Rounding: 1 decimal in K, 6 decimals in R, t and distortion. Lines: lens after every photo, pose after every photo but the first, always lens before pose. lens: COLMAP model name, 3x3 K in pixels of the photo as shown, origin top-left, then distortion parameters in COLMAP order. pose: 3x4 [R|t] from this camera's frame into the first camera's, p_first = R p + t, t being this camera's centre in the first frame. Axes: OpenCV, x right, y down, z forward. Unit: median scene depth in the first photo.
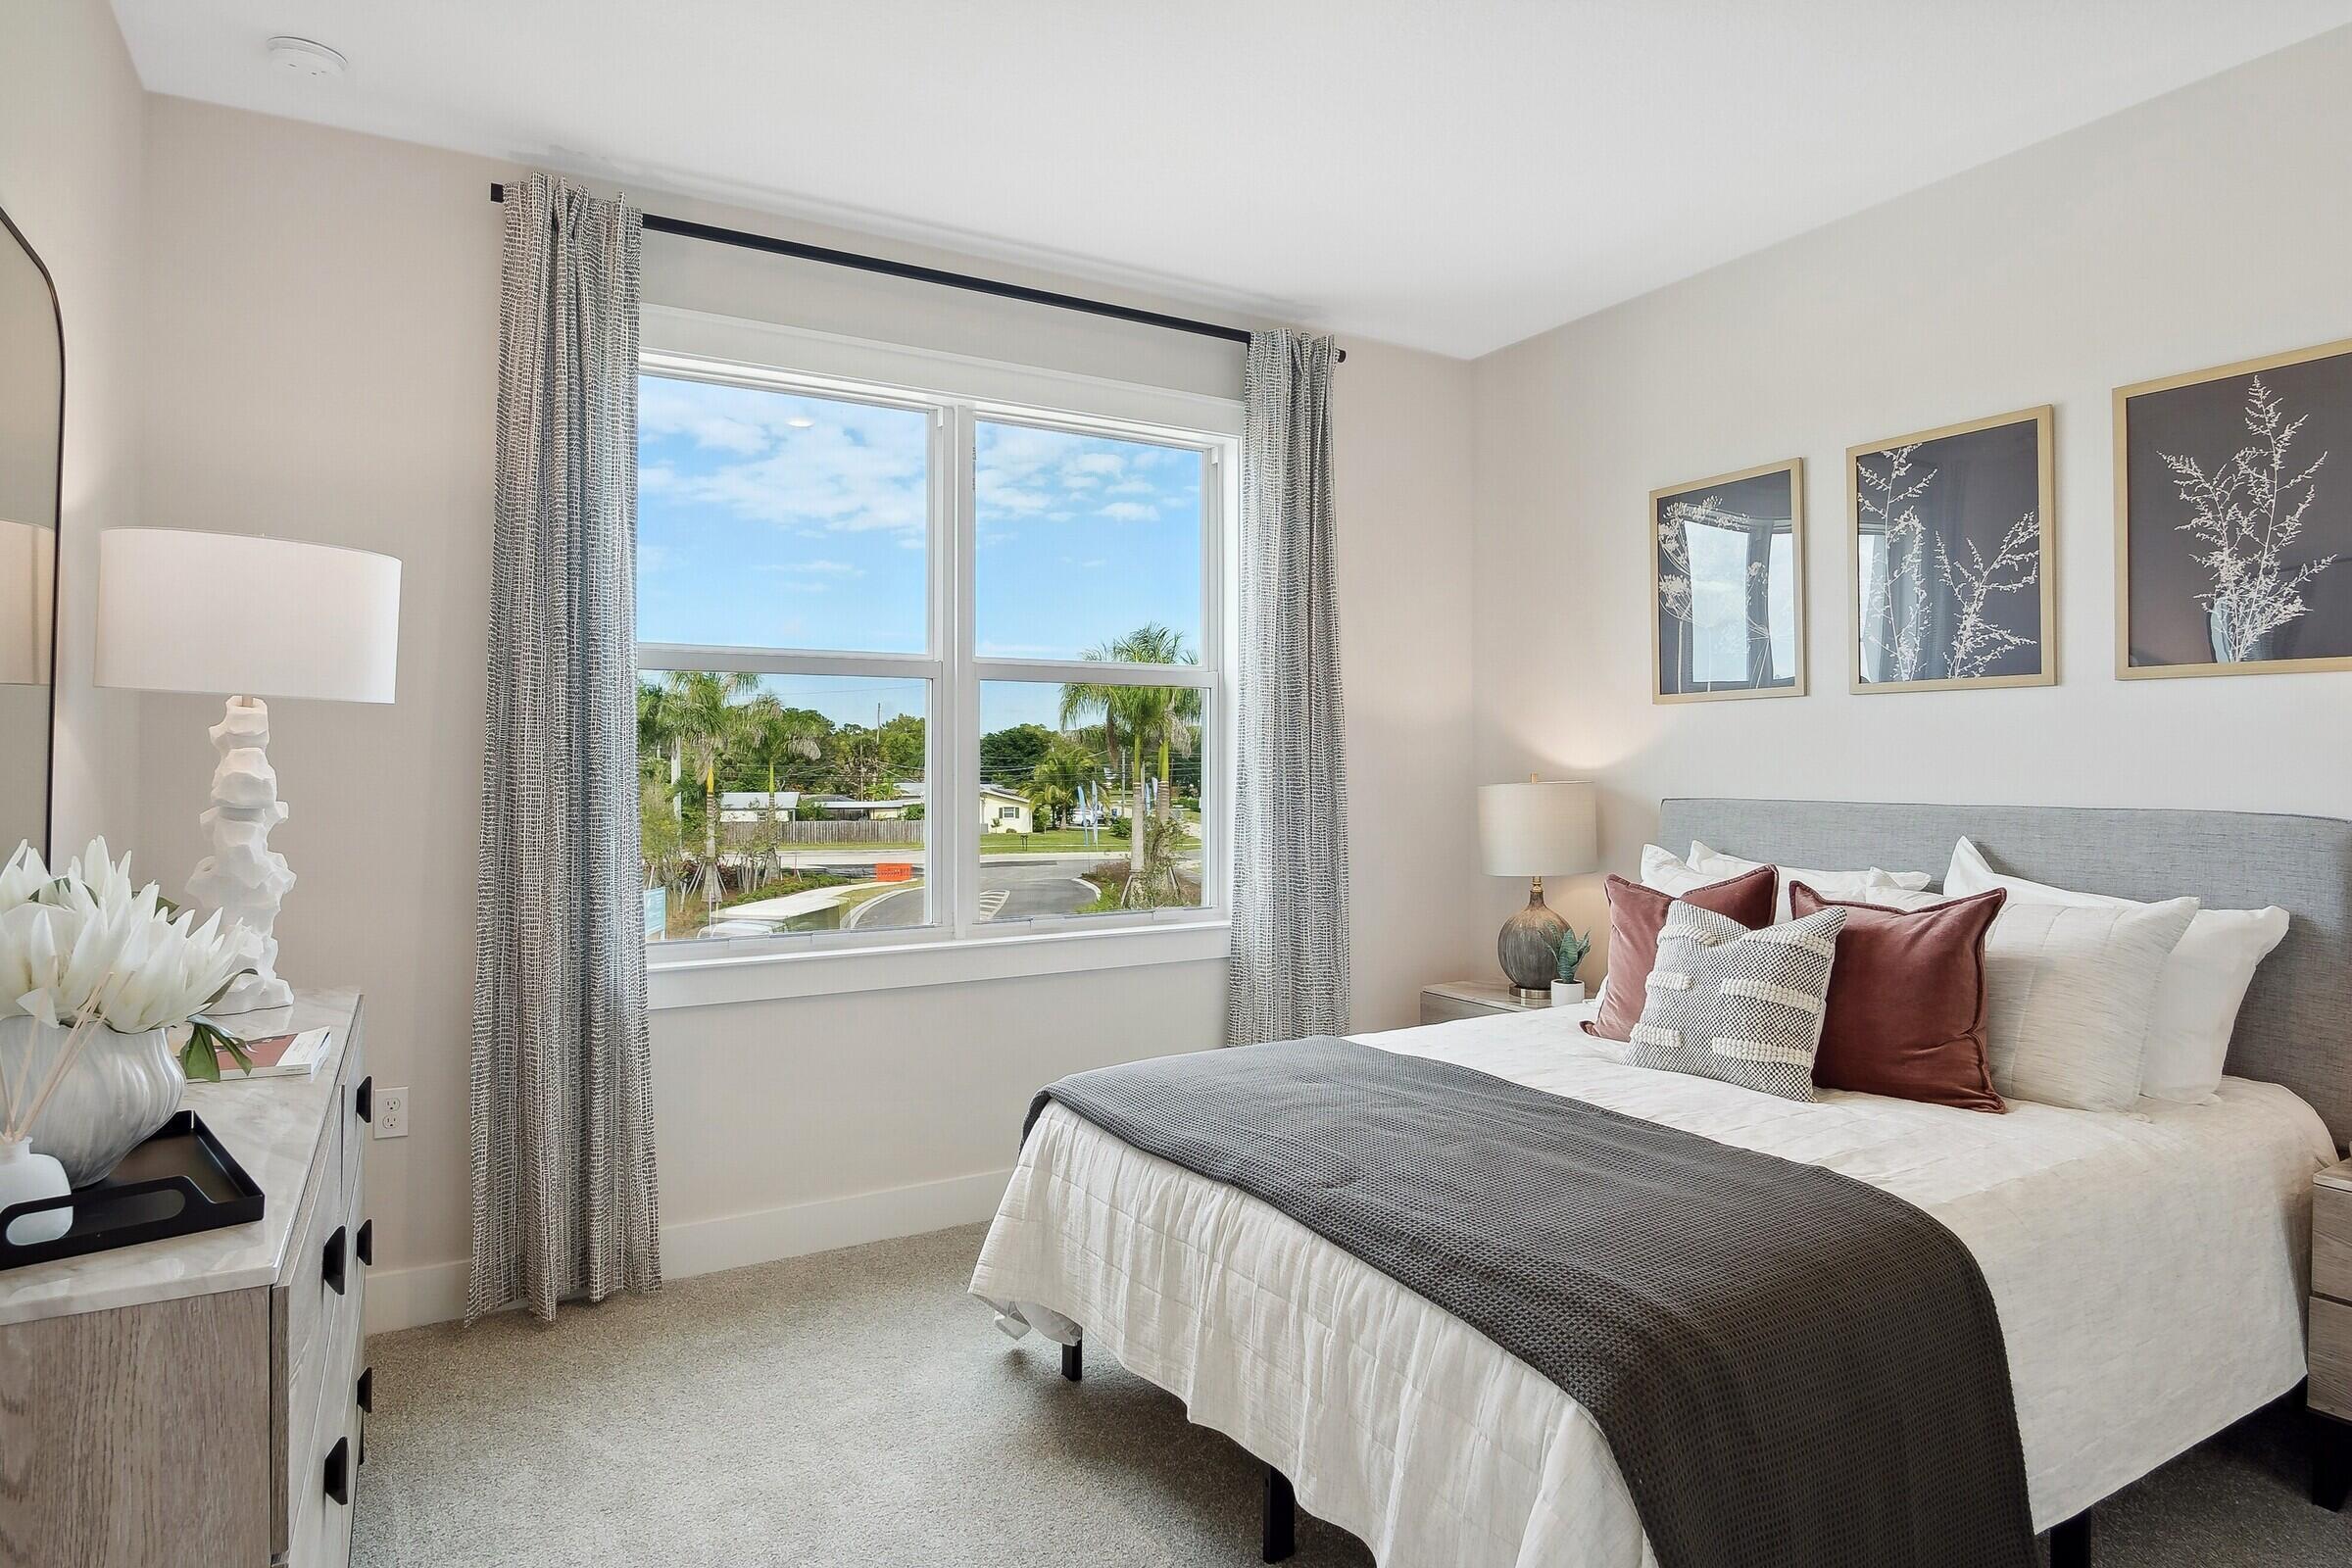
lens RADIAL K [[1293.0, 0, 1171.1], [0, 1293.0, 780.4], [0, 0, 1]] dist [-0.014285, 0.011535]
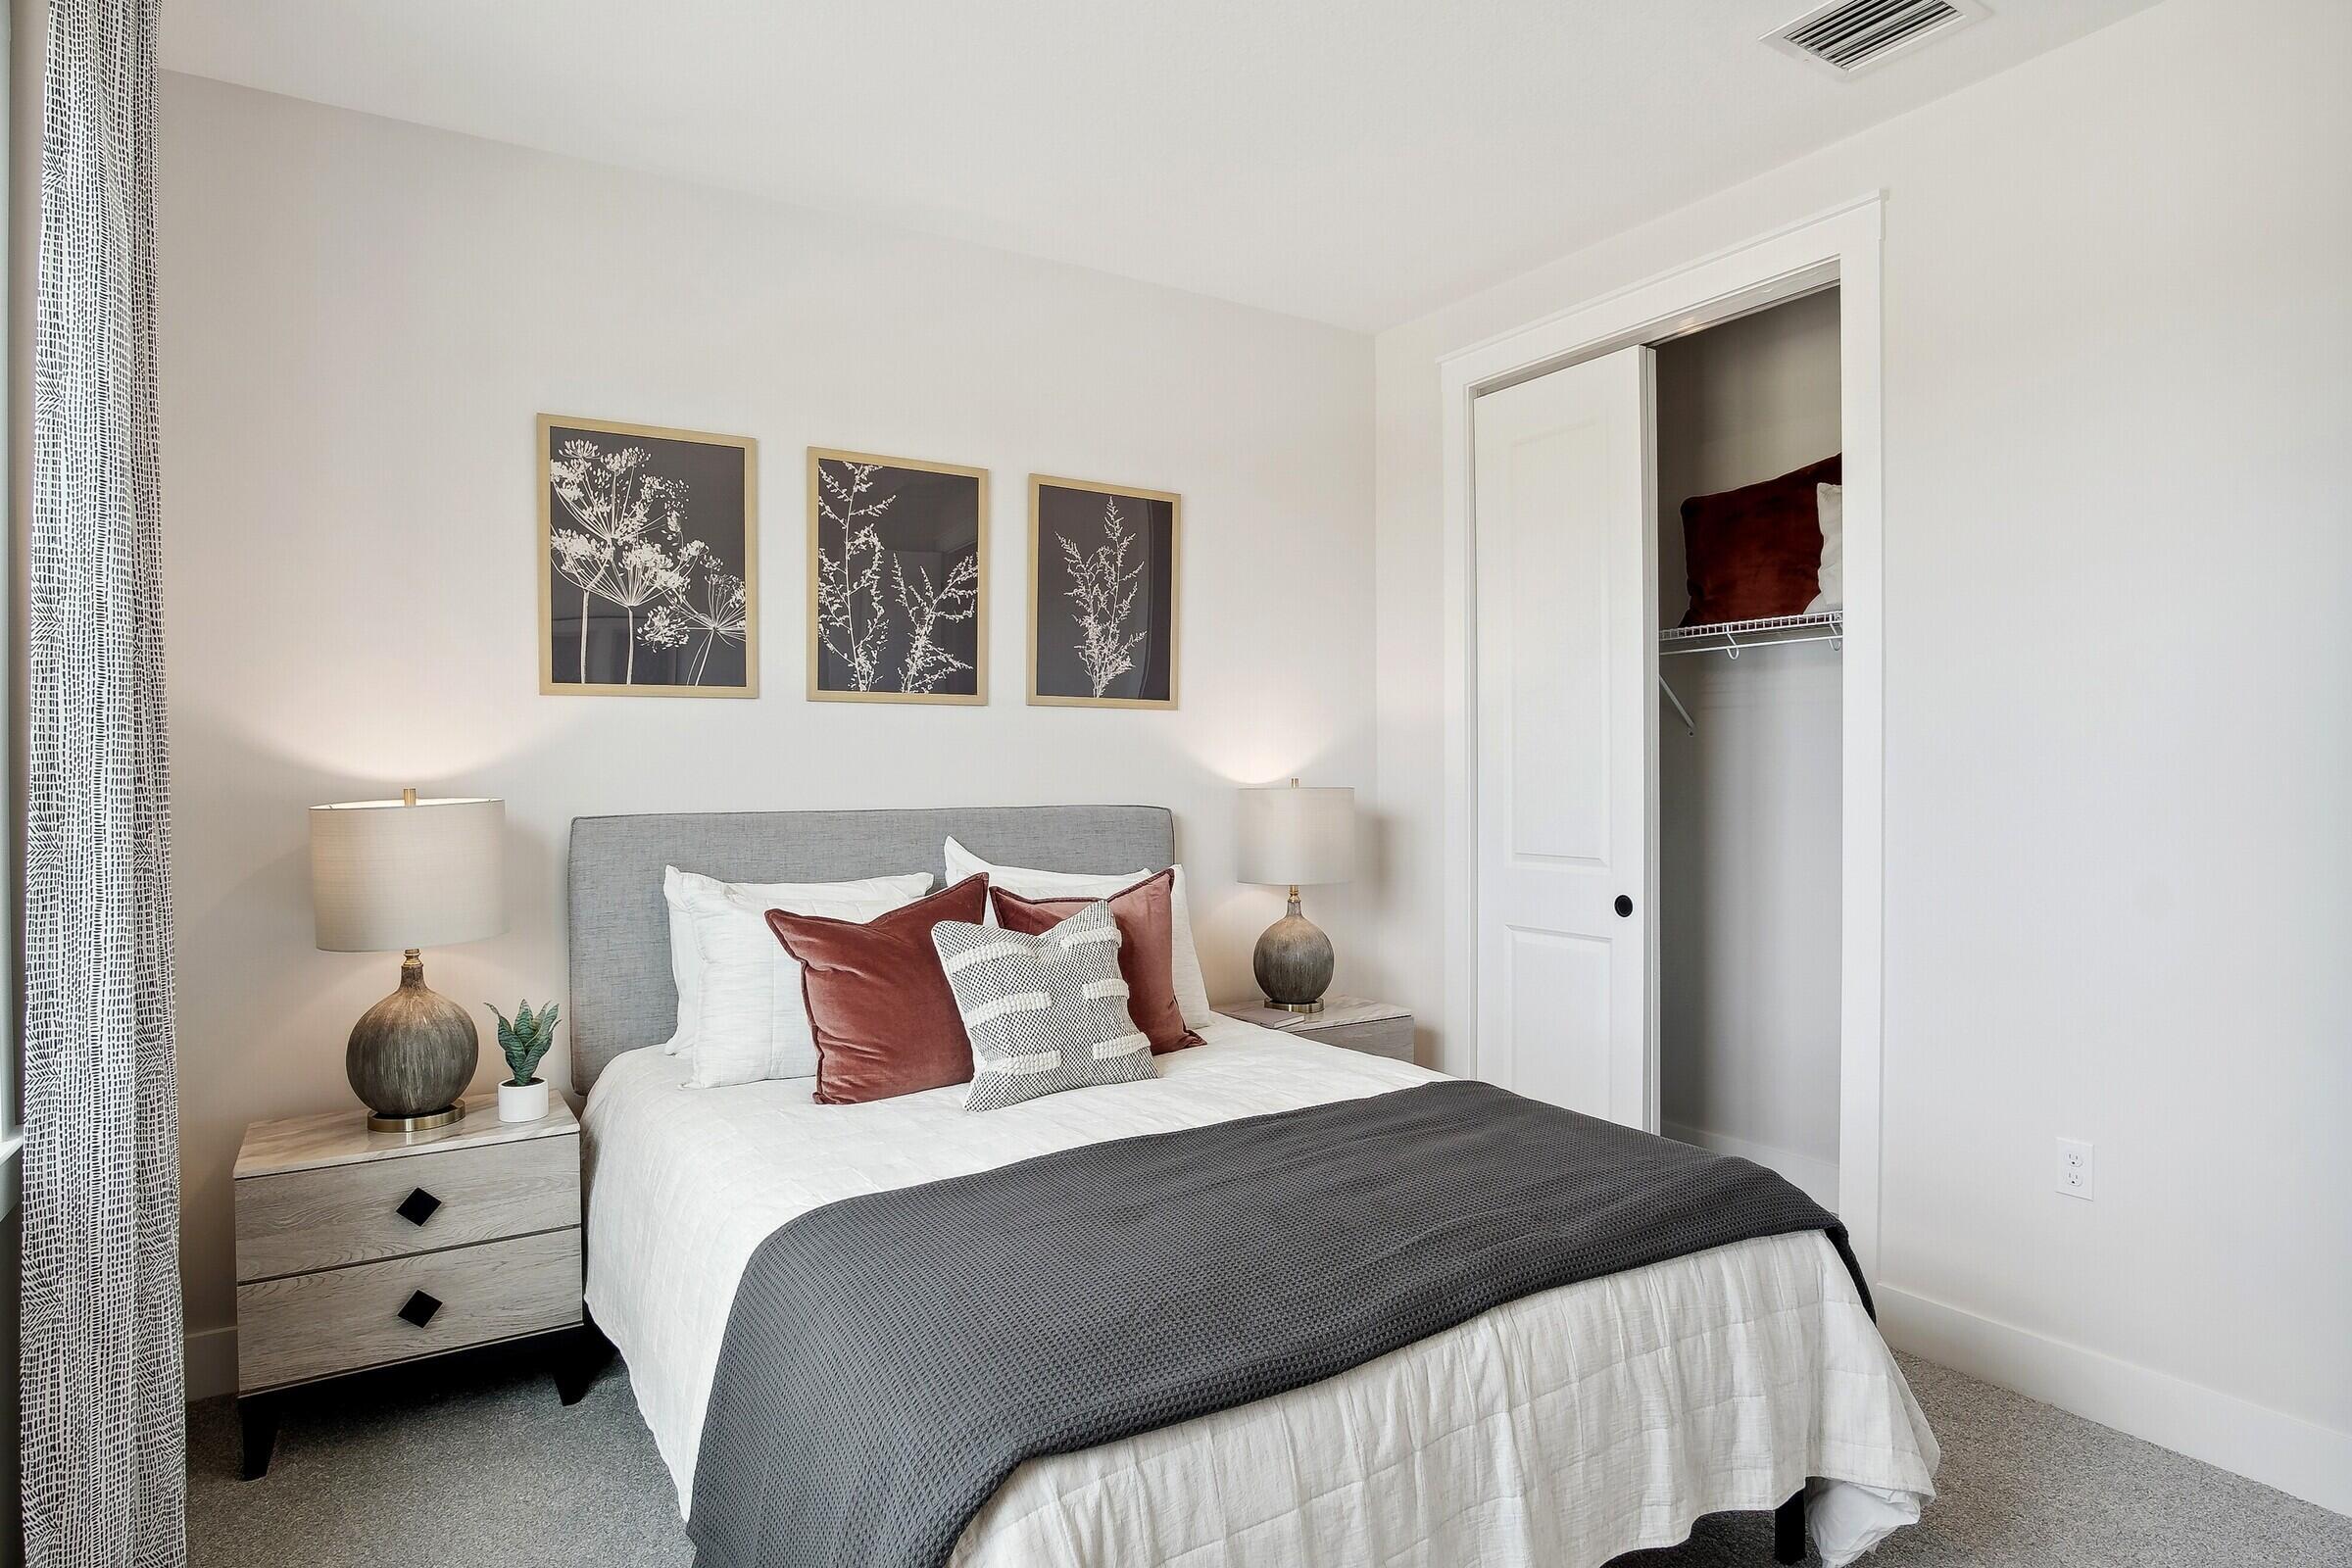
lens RADIAL K [[1293.0, 0, 1171.1], [0, 1293.0, 786.2], [0, 0, 1]] dist [-0.014285, 0.011535]
pose [[-0.009316, -0.010539, 0.999901, -0.508348], [0.017274, 0.999794, 0.010699, -0.008769], [-0.999807, 0.017372, -0.009132, 0.830732]]
